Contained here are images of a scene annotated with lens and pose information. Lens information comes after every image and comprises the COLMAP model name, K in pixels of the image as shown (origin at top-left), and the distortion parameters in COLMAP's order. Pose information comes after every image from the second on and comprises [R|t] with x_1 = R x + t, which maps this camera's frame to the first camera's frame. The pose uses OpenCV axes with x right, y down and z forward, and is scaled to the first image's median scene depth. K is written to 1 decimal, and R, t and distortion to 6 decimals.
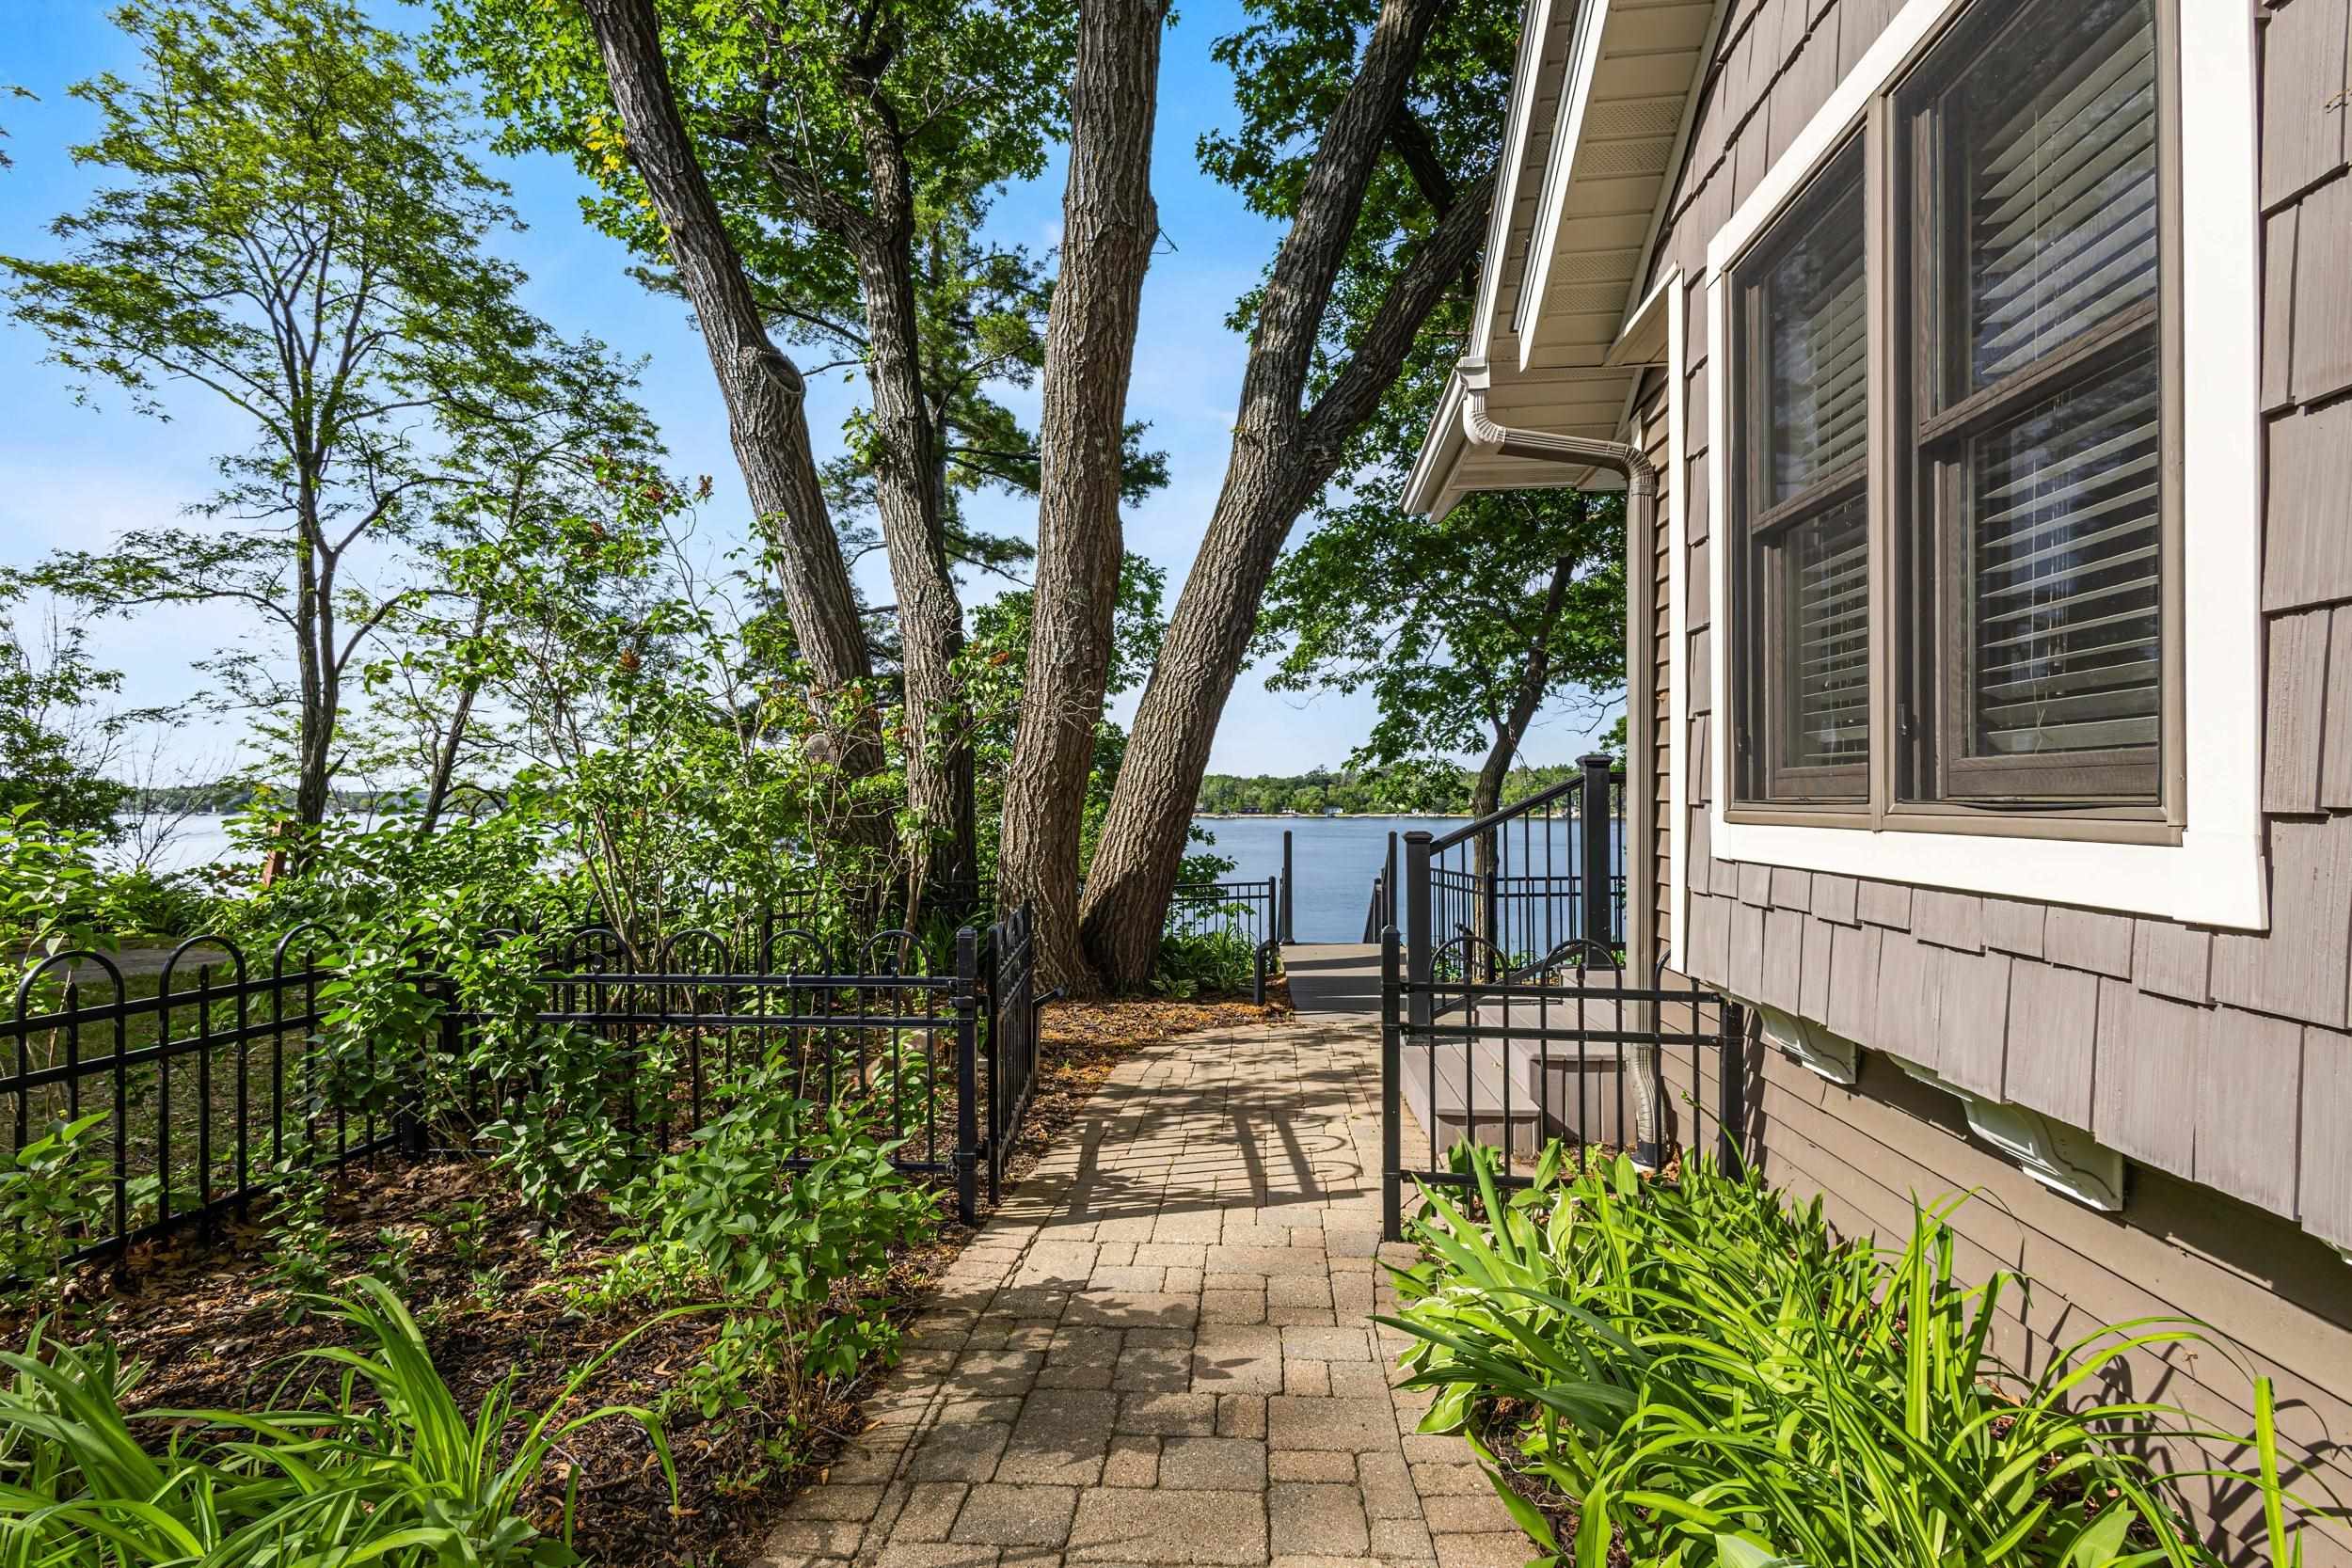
lens RADIAL K [[1098.4, 0, 1171.5], [0, 1098.4, 801.4], [0, 0, 1]] dist [0.003515, 0.000239]
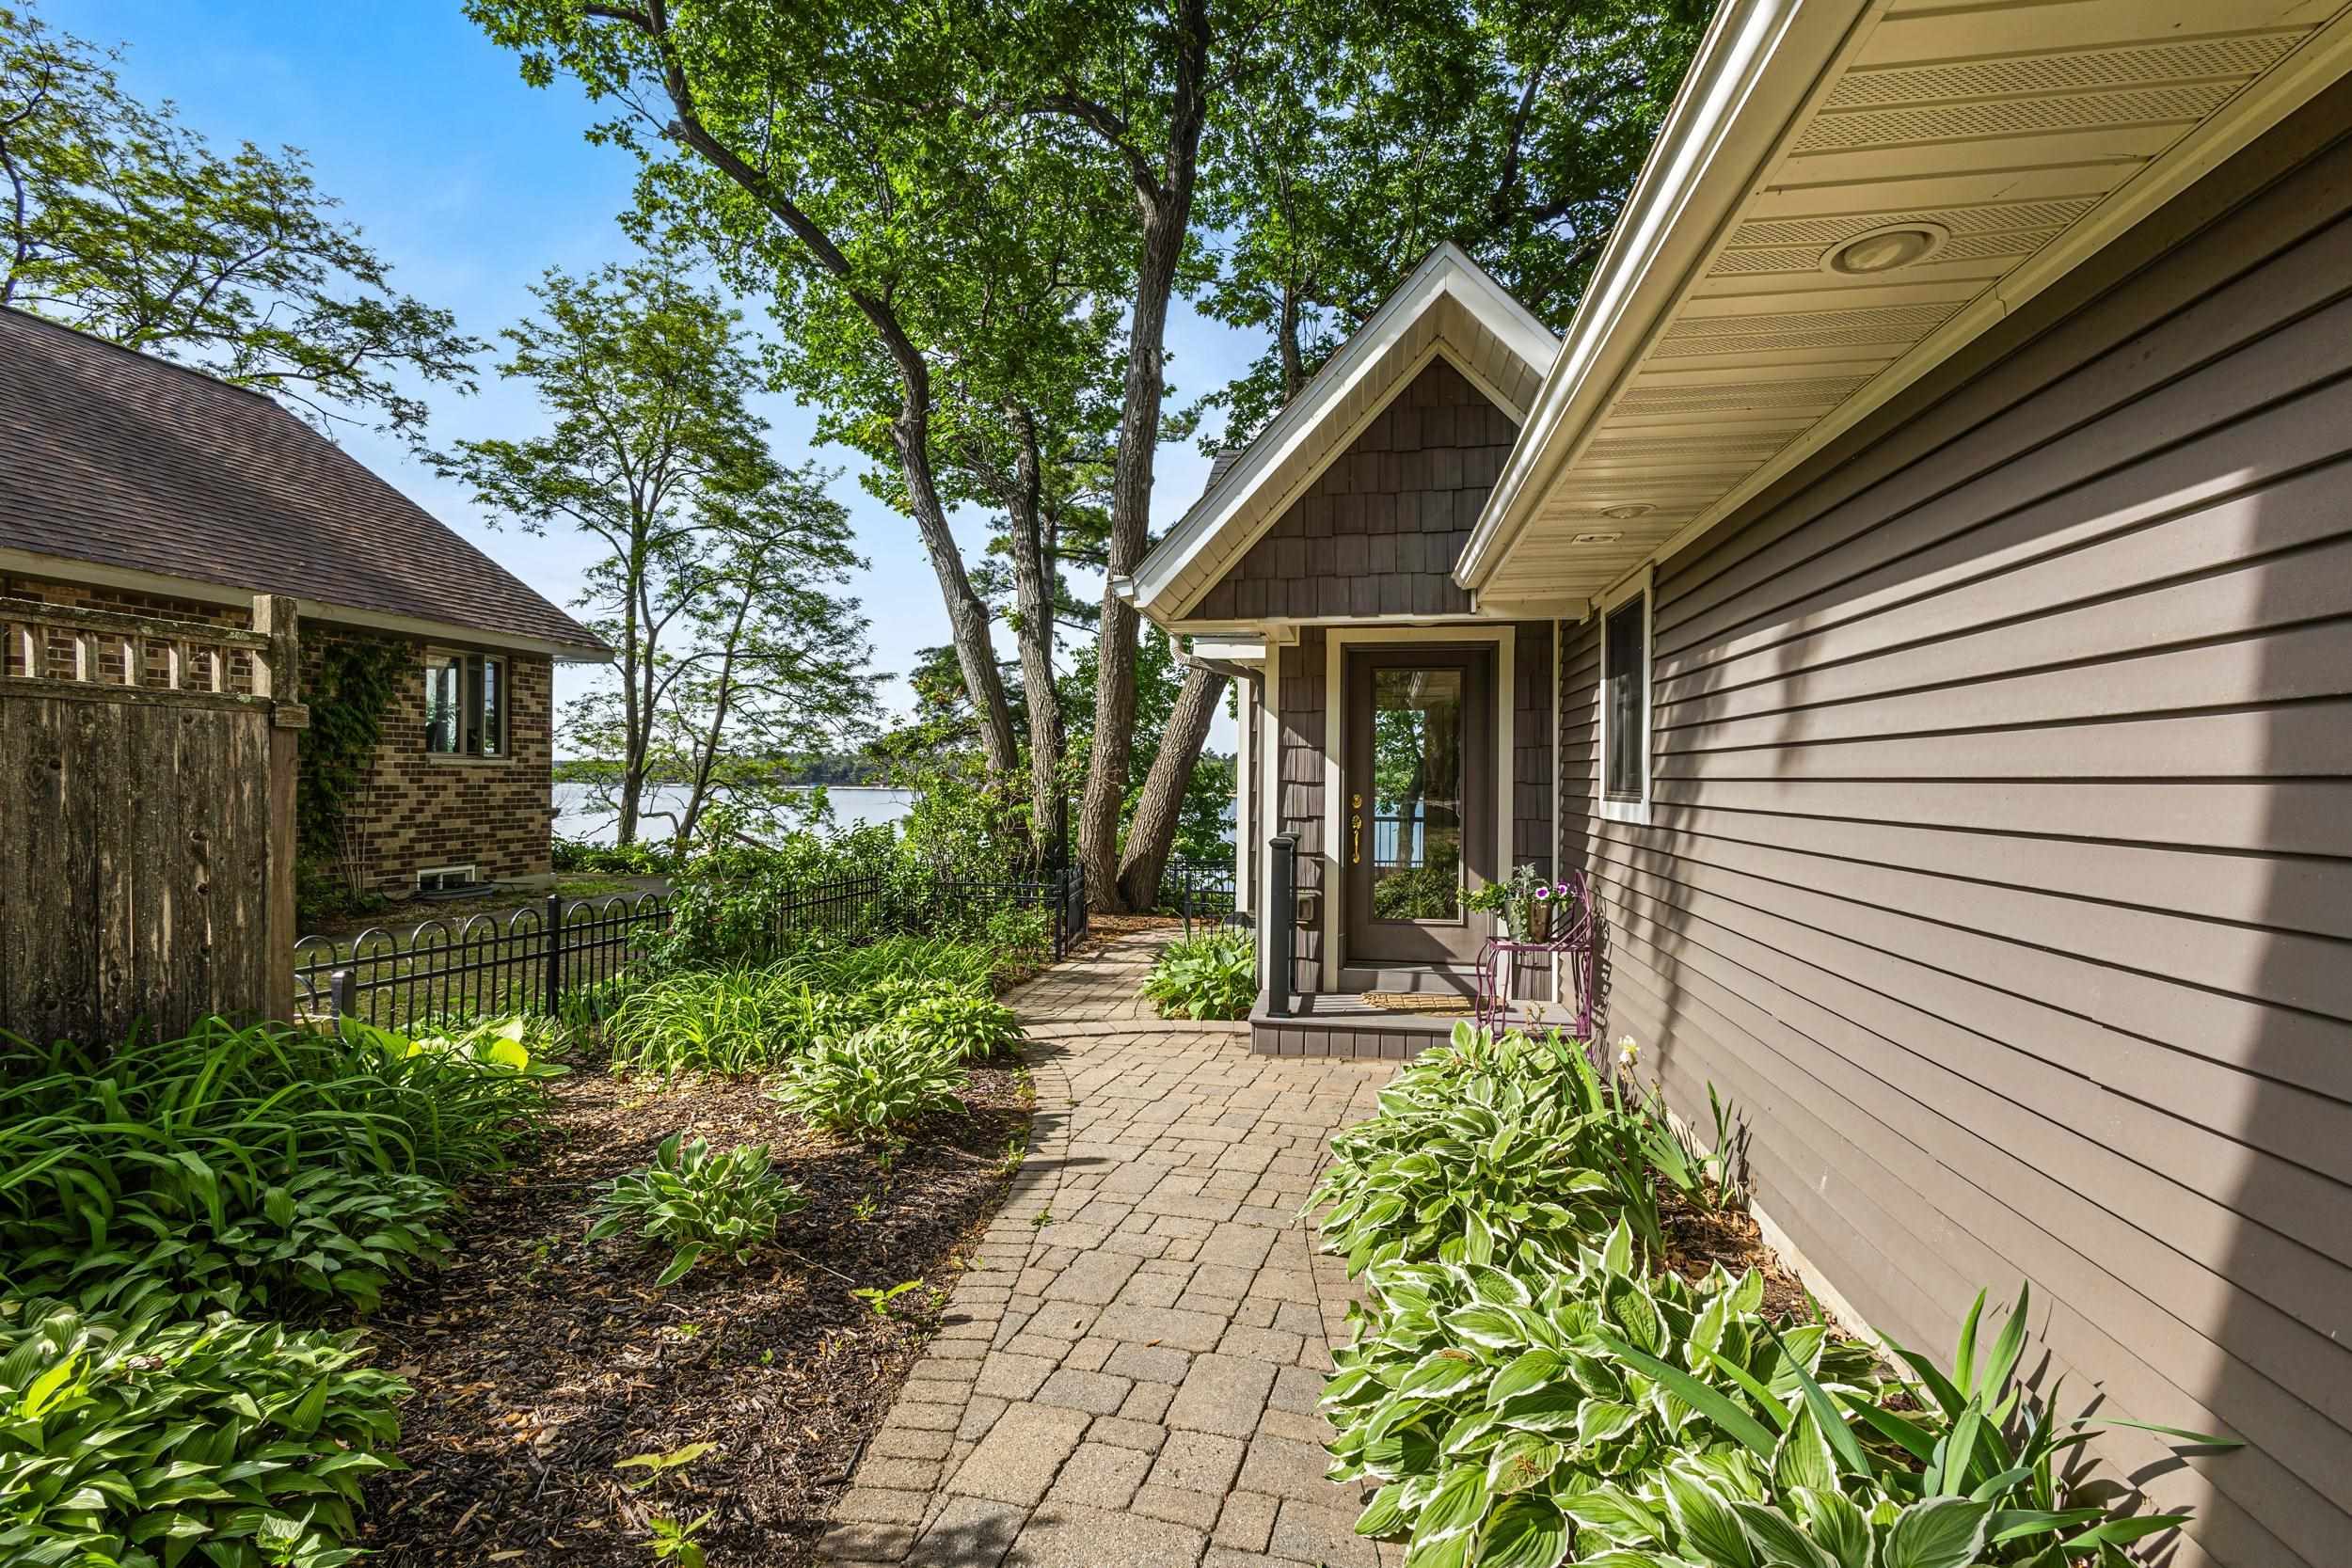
lens RADIAL K [[1093.6, 0, 1171.1], [0, 1093.6, 772.5], [0, 0, 1]] dist [0.000543, 0.000121]
pose [[0.995595, 0.015362, -0.092489, 0.237209], [-0.016089, 0.999845, -0.007111, -0.083979], [0.092365, 0.008567, 0.995688, -1.191103]]
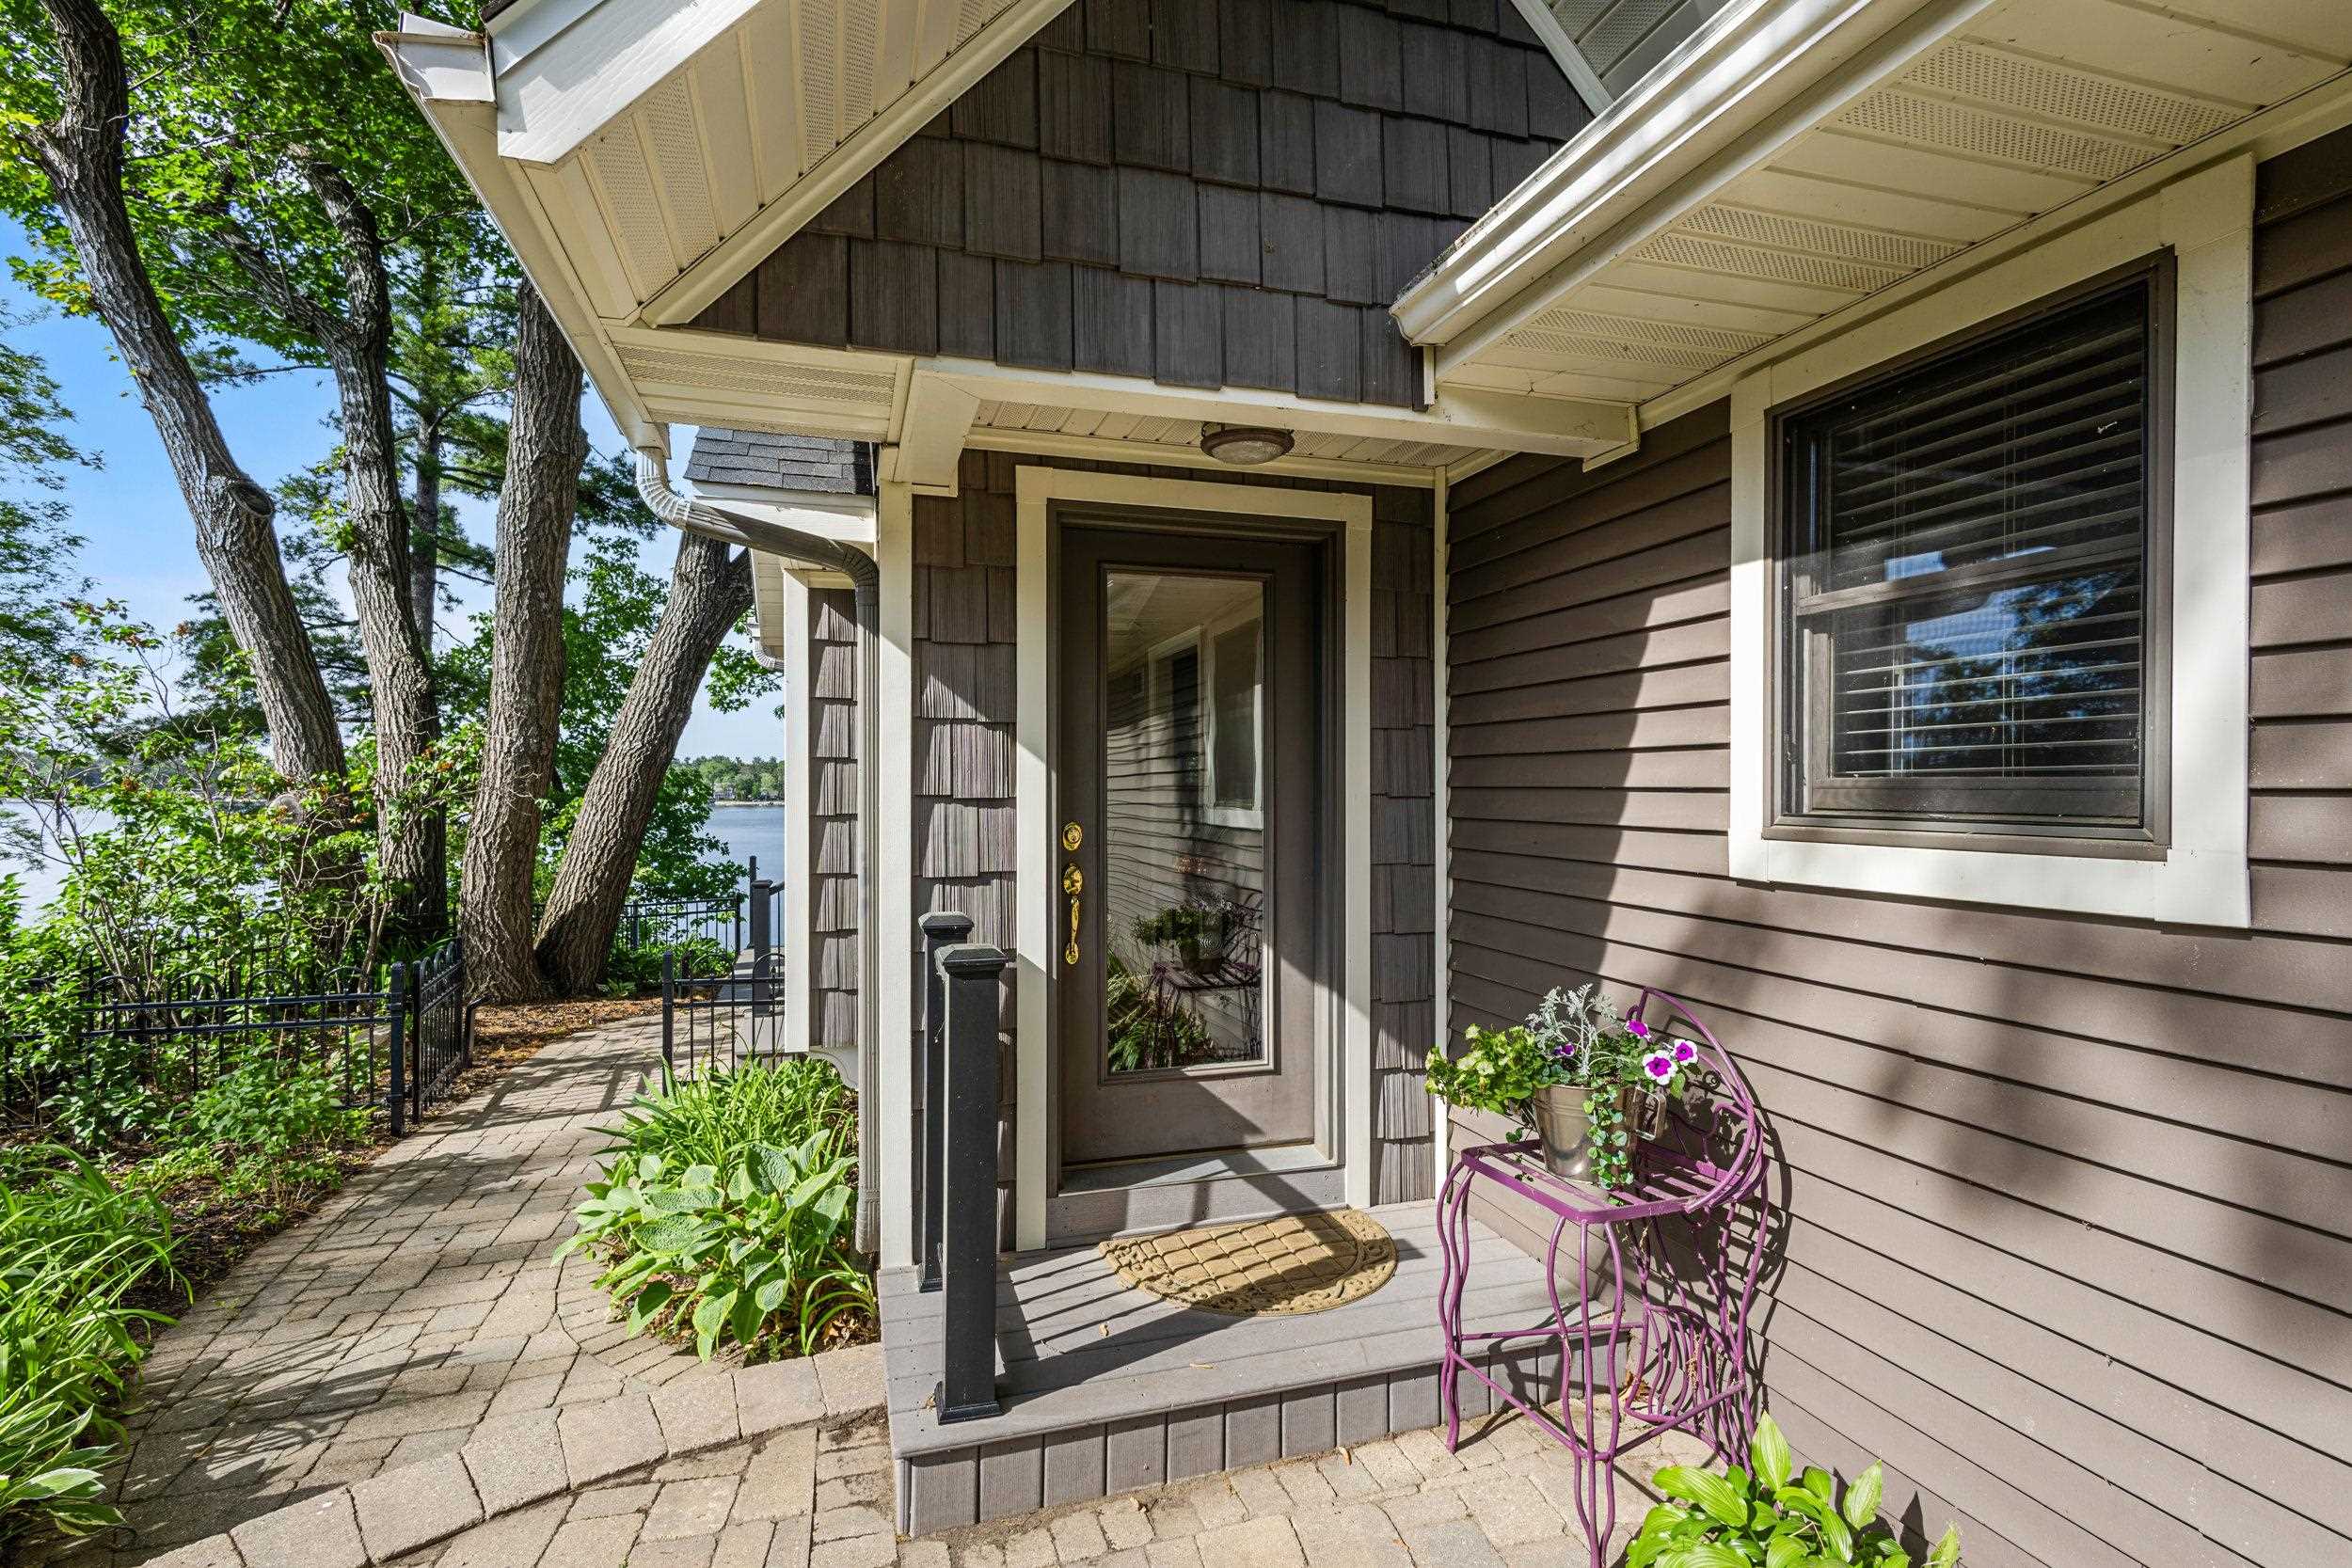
lens RADIAL K [[1088.2, 0, 1178.2], [0, 1088.2, 791.5], [0, 0, 1]] dist [0.002577, -0.001516]
pose [[0.928666, 0.006619, 0.370857, 0.170206], [-0.007314, 0.999973, 0.000467, -0.088553], [-0.370844, -0.003146, 0.928690, -0.559343]]
